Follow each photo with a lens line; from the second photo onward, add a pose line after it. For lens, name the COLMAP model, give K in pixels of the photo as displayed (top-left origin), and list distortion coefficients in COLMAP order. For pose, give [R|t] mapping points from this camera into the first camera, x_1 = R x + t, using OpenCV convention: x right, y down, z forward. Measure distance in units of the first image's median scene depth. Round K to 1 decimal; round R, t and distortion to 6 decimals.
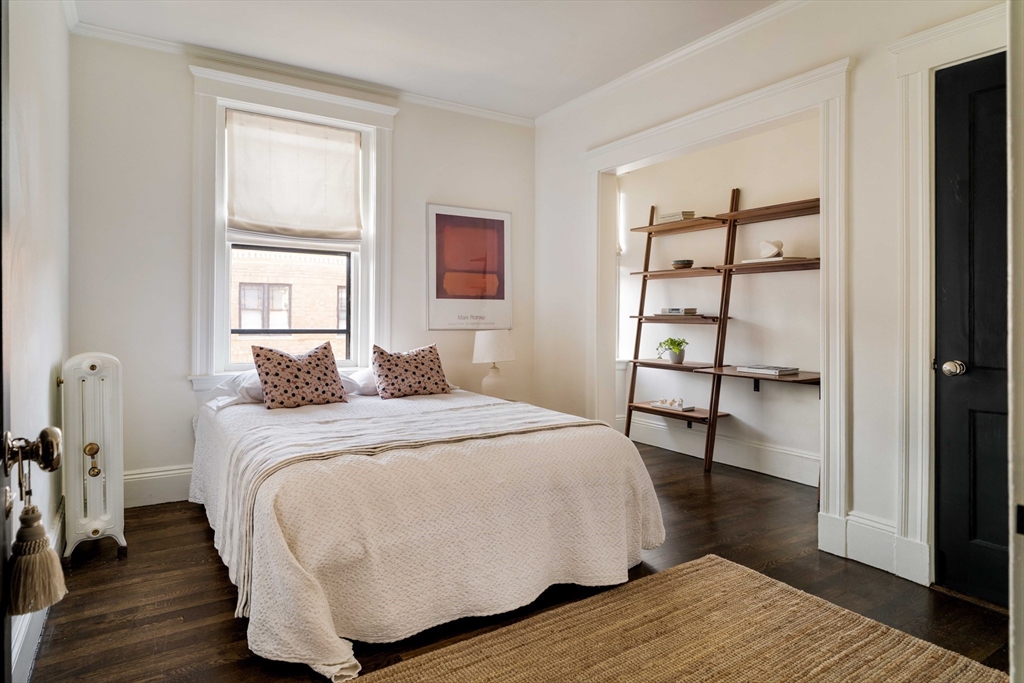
lens RADIAL K [[587.6, 0, 515.7], [0, 587.6, 317.3], [0, 0, 1]] dist [-0.002644, 0.000925]
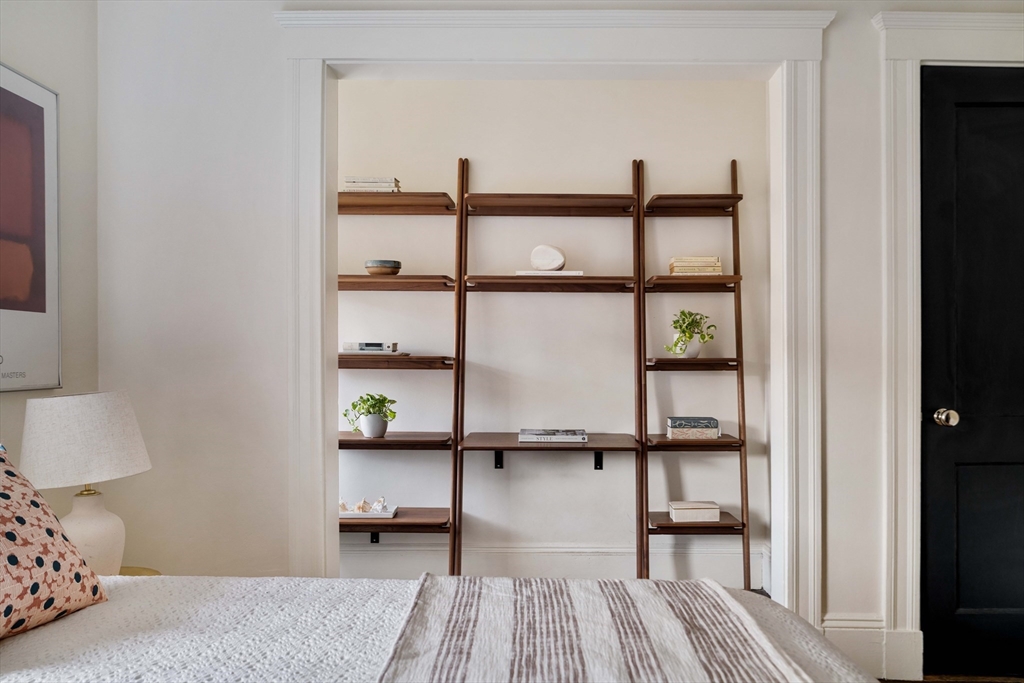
lens RADIAL K [[745.8, 0, 522.4], [0, 745.8, 358.5], [0, 0, 1]] dist [0.025050, -0.002156]
pose [[0.545447, -0.000980, 0.838144, -0.287404], [0.000663, 1.000000, 0.000739, -0.000099], [-0.838145, 0.000152, 0.545448, 0.509500]]
